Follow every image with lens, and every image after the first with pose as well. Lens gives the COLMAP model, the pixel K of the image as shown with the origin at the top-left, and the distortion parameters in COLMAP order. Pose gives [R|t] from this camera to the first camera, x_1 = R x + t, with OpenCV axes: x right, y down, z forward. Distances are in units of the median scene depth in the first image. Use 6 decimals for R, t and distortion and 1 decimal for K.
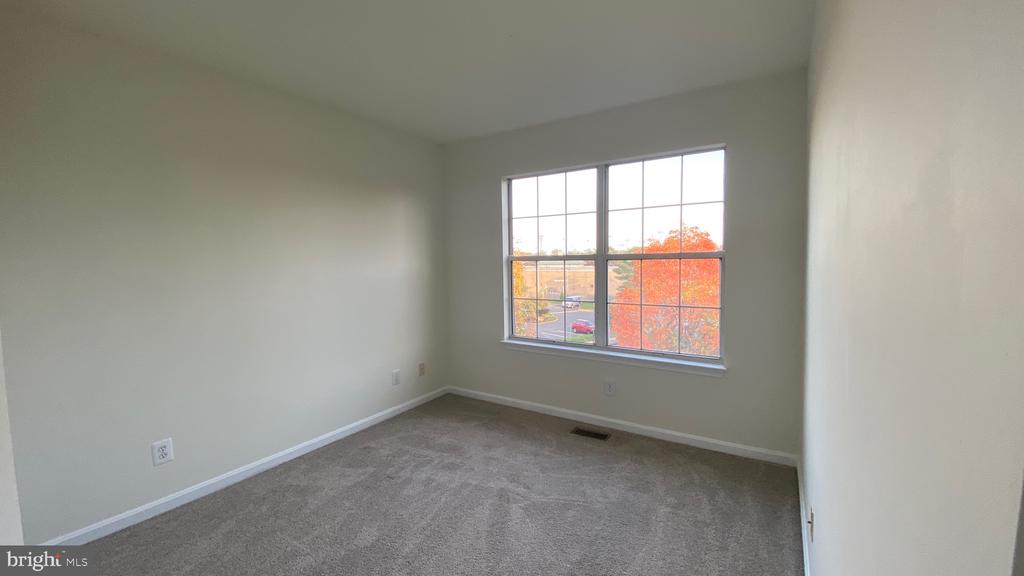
lens RADIAL K [[415.7, 0, 512.0], [0, 415.7, 288.0], [0, 0, 1]] dist [0.000465, 0.000015]
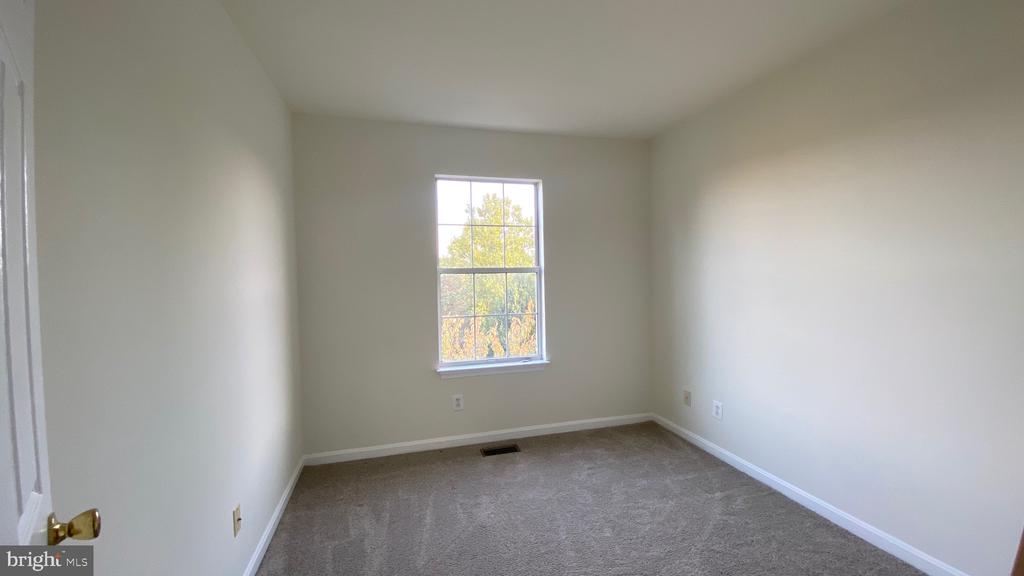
lens RADIAL K [[408.7, 0, 512.0], [0, 408.7, 288.0], [0, 0, 1]] dist [0.000136, 0.000000]
pose [[0.637258, -0.021461, 0.770352, -0.523851], [0.052888, 0.998473, -0.015934, -0.015443], [-0.768834, 0.050896, 0.637420, 0.340996]]
